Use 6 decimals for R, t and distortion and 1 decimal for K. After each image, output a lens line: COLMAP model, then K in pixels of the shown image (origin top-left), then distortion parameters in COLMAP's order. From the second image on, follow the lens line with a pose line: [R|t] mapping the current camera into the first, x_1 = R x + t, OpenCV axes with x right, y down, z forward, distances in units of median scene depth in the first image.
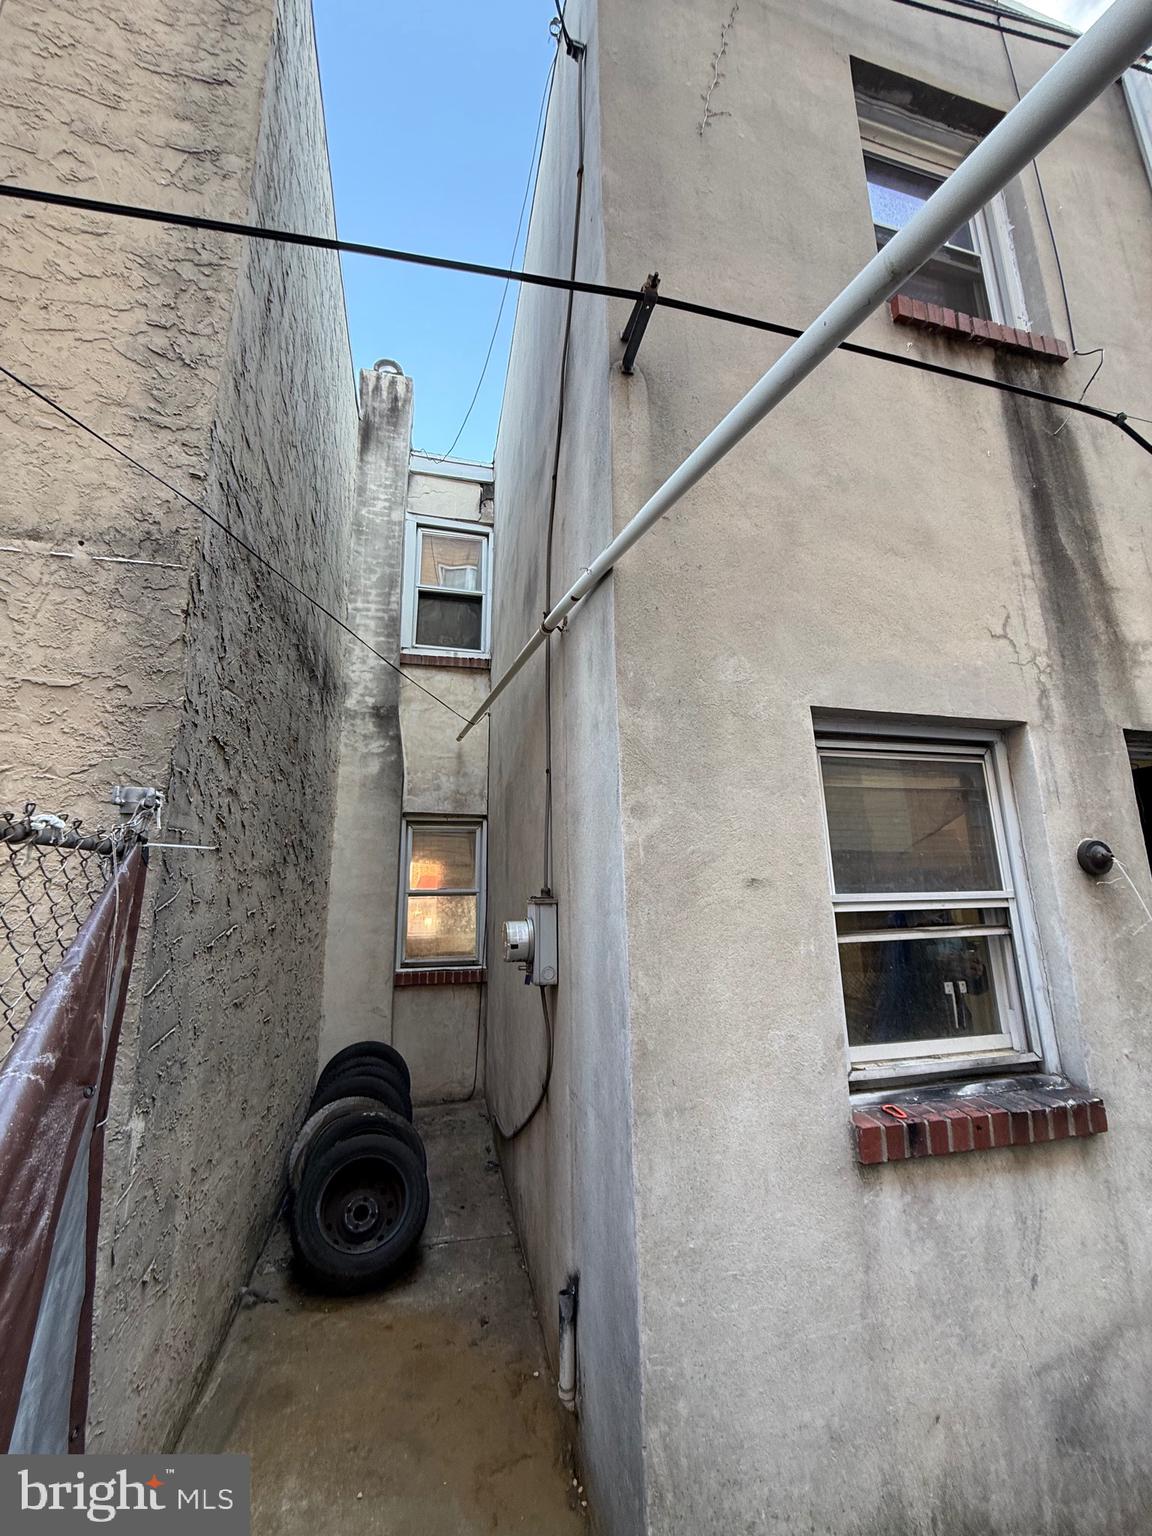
lens RADIAL K [[607.5, 0, 574.3], [0, 607.5, 762.8], [0, 0, 1]] dist [0.001720, 0.000076]
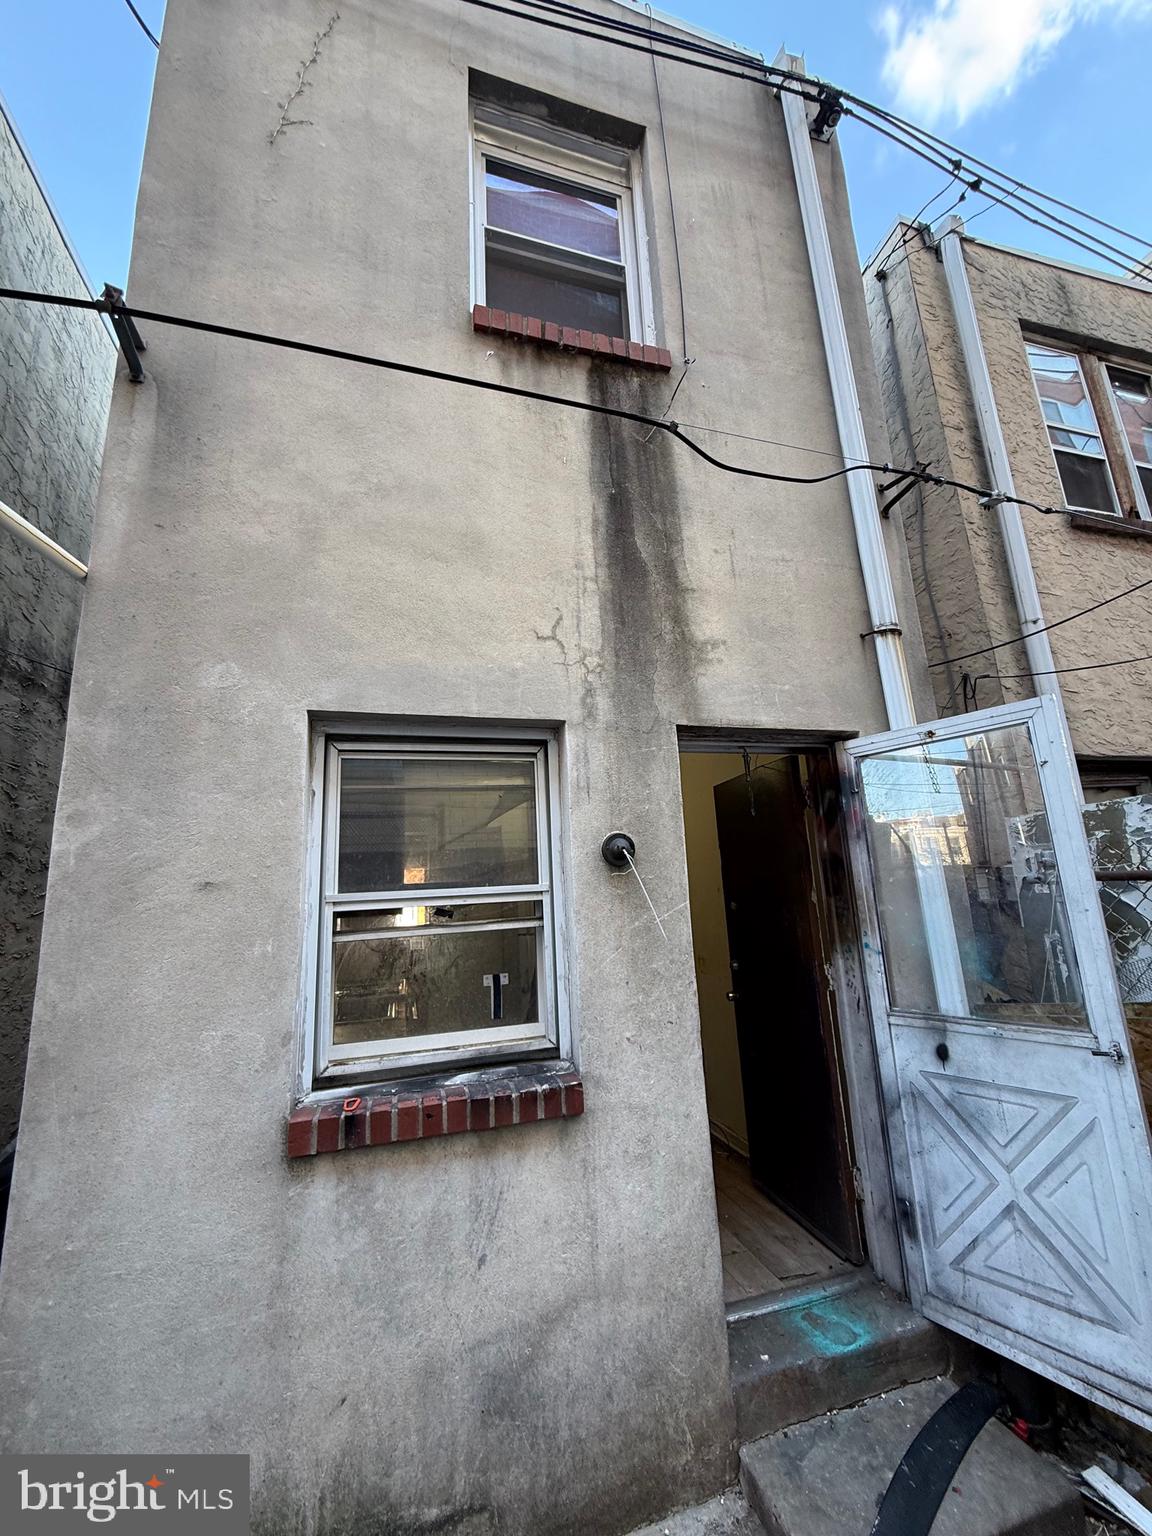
lens RADIAL K [[607.5, 0, 574.3], [0, 607.5, 762.8], [0, 0, 1]] dist [0.001720, 0.000076]
pose [[0.998738, -0.023911, 0.044175, 0.799509], [0.023813, 0.999713, 0.002736, 0.002742], [-0.044228, -0.001681, 0.999020, -0.037513]]
